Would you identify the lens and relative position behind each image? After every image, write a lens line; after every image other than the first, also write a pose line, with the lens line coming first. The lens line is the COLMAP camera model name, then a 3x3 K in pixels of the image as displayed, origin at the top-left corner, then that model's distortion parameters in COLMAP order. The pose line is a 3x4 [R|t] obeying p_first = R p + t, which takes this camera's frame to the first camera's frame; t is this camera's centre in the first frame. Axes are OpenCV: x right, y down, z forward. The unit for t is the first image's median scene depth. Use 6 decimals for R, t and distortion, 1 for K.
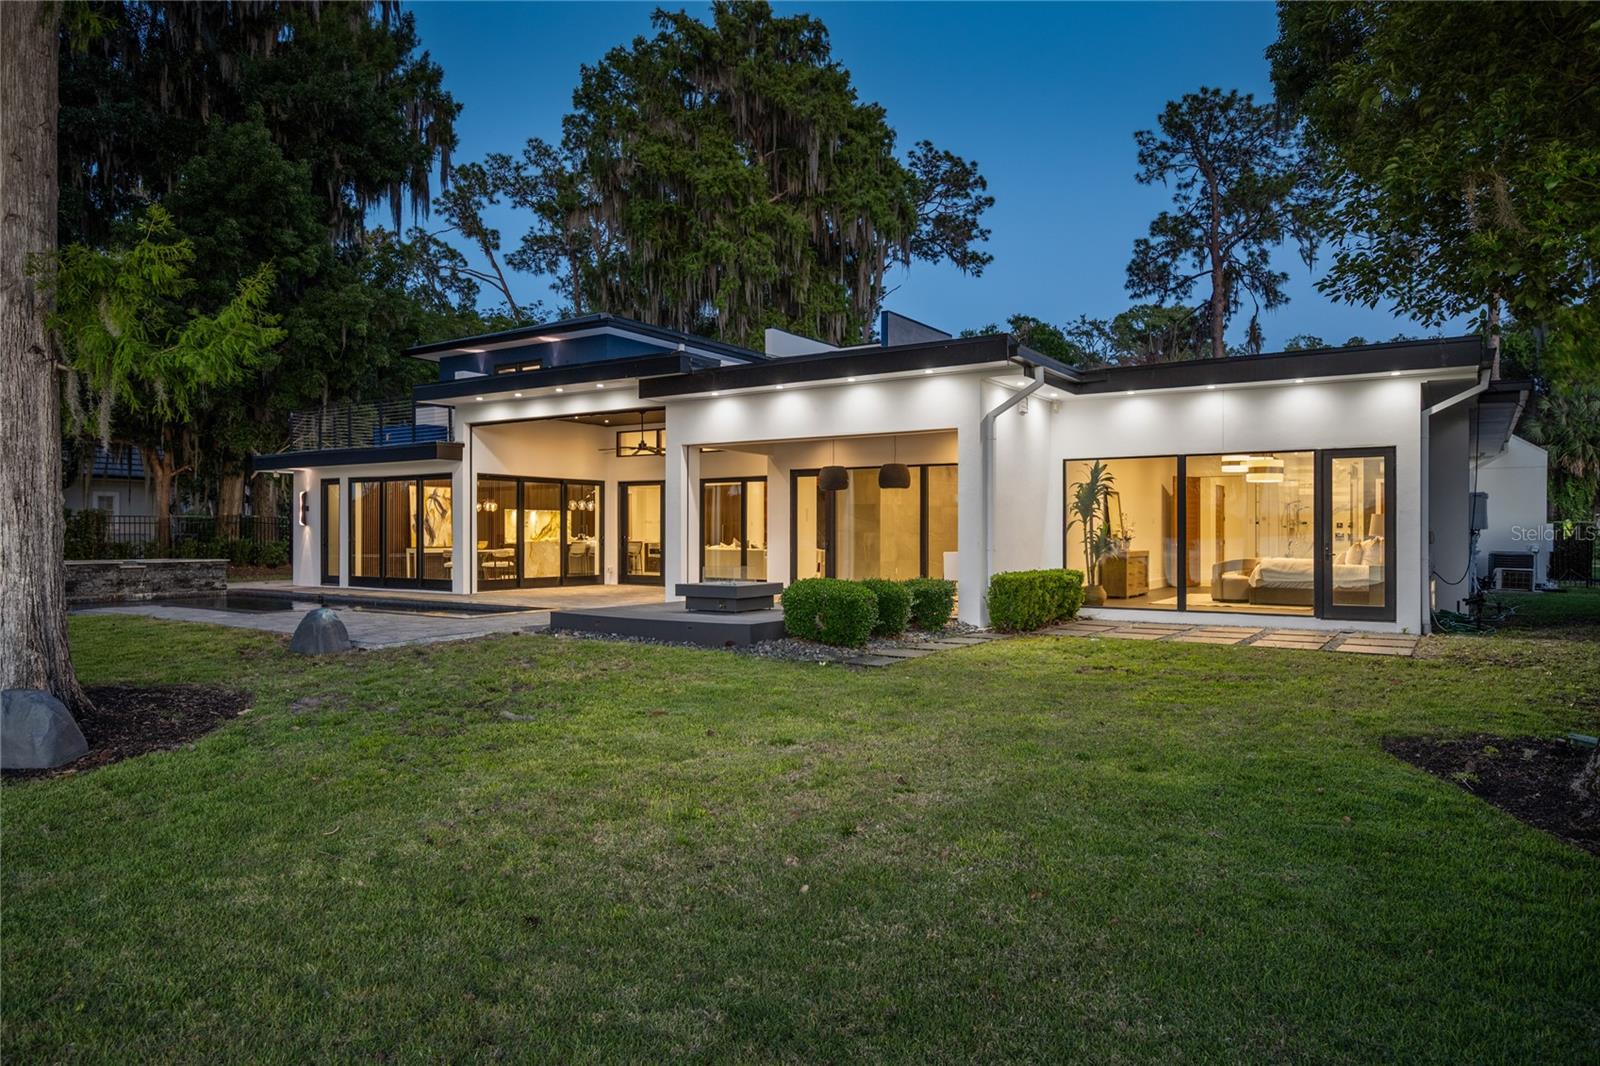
lens RADIAL K [[1009.8, 0, 805.8], [0, 1009.8, 528.7], [0, 0, 1]] dist [-0.005640, 0.000118]
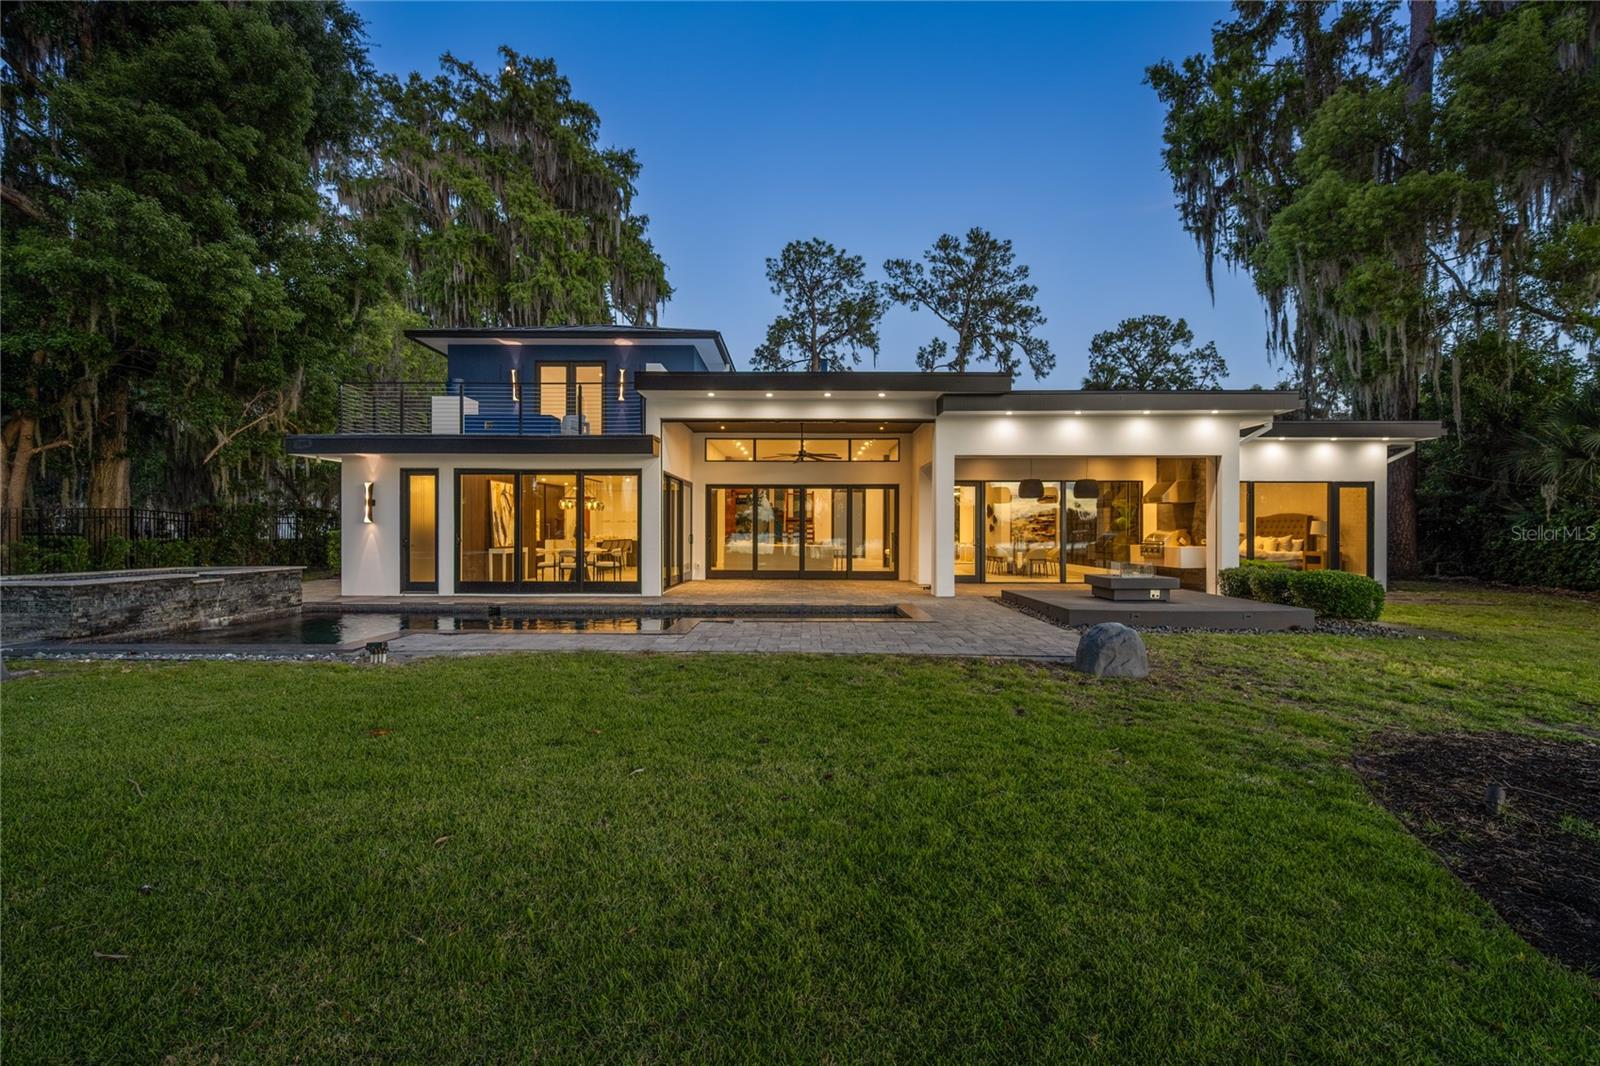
lens RADIAL K [[699.6, 0, 794.5], [0, 699.6, 530.5], [0, 0, 1]] dist [0.000492, -0.001197]
pose [[0.838148, 0.000202, 0.545443, -0.581532], [-0.002764, 0.999989, 0.003876, -0.000132], [-0.545436, -0.004756, 0.838139, 0.362561]]
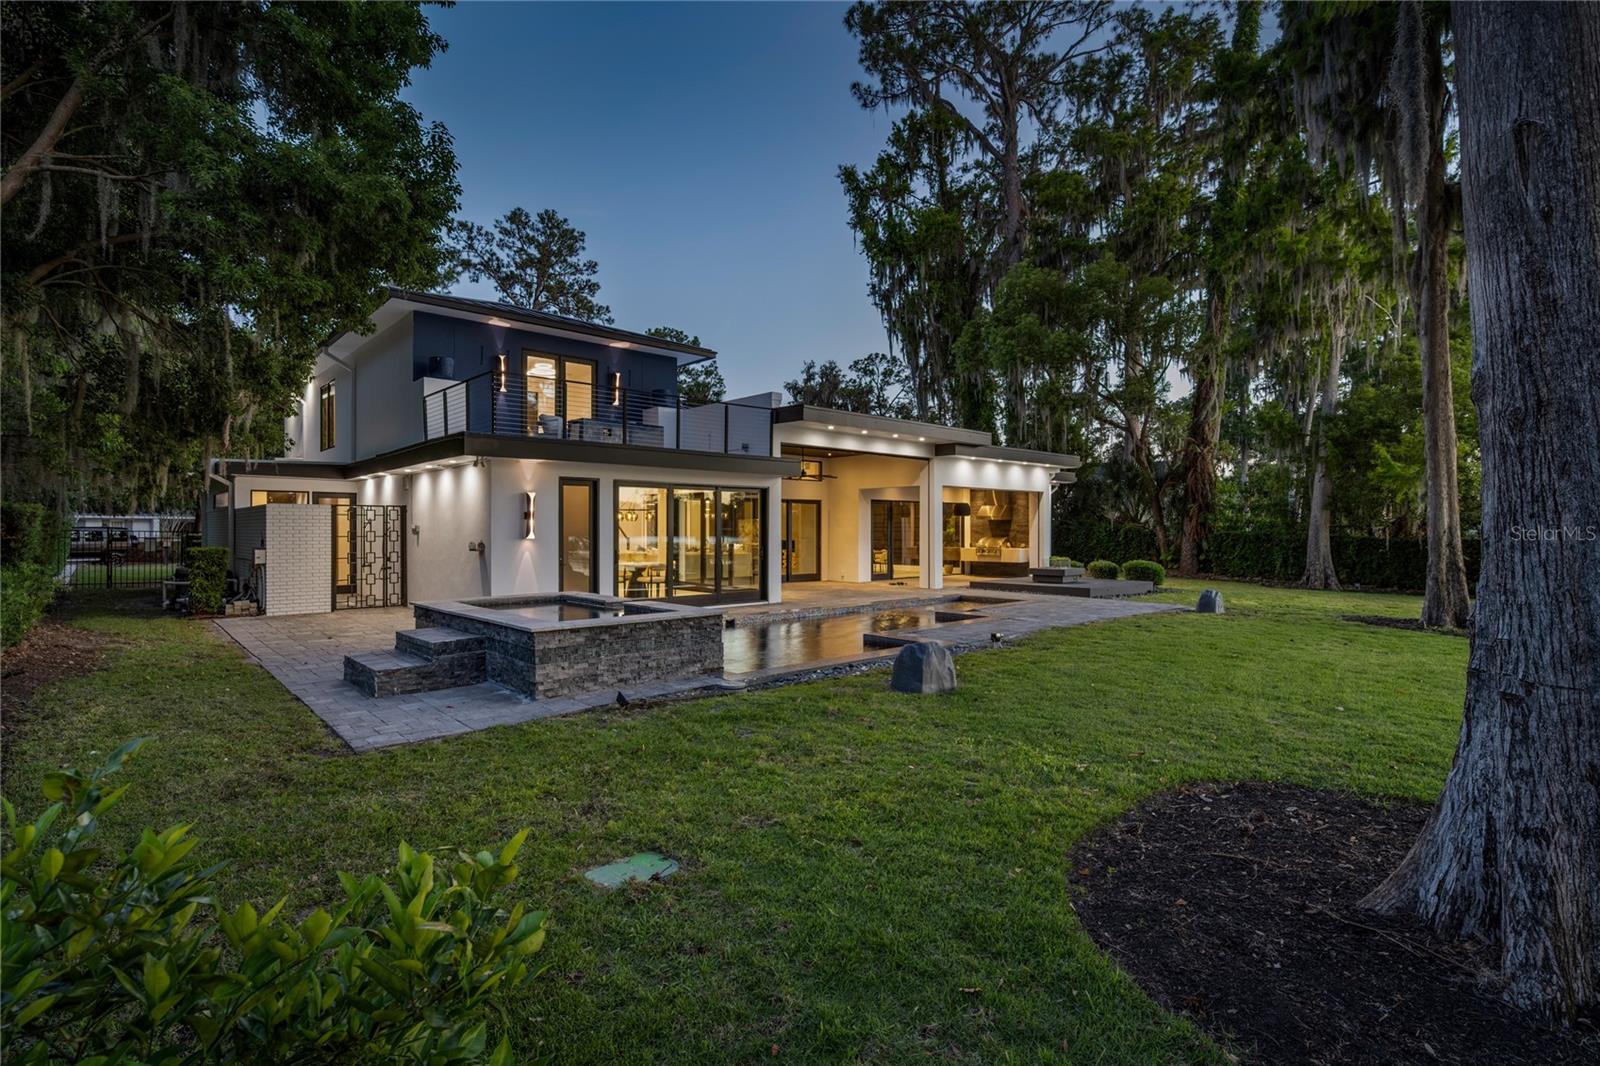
lens RADIAL K [[764.4, 0, 800.0], [0, 764.4, 533.7], [0, 0, 1]] dist [-0.001734, -0.000228]
pose [[0.245194, -0.006916, 0.969449, -1.095663], [-0.003960, 0.999959, 0.008135, -0.013832], [-0.969466, -0.005833, 0.245157, 0.764589]]
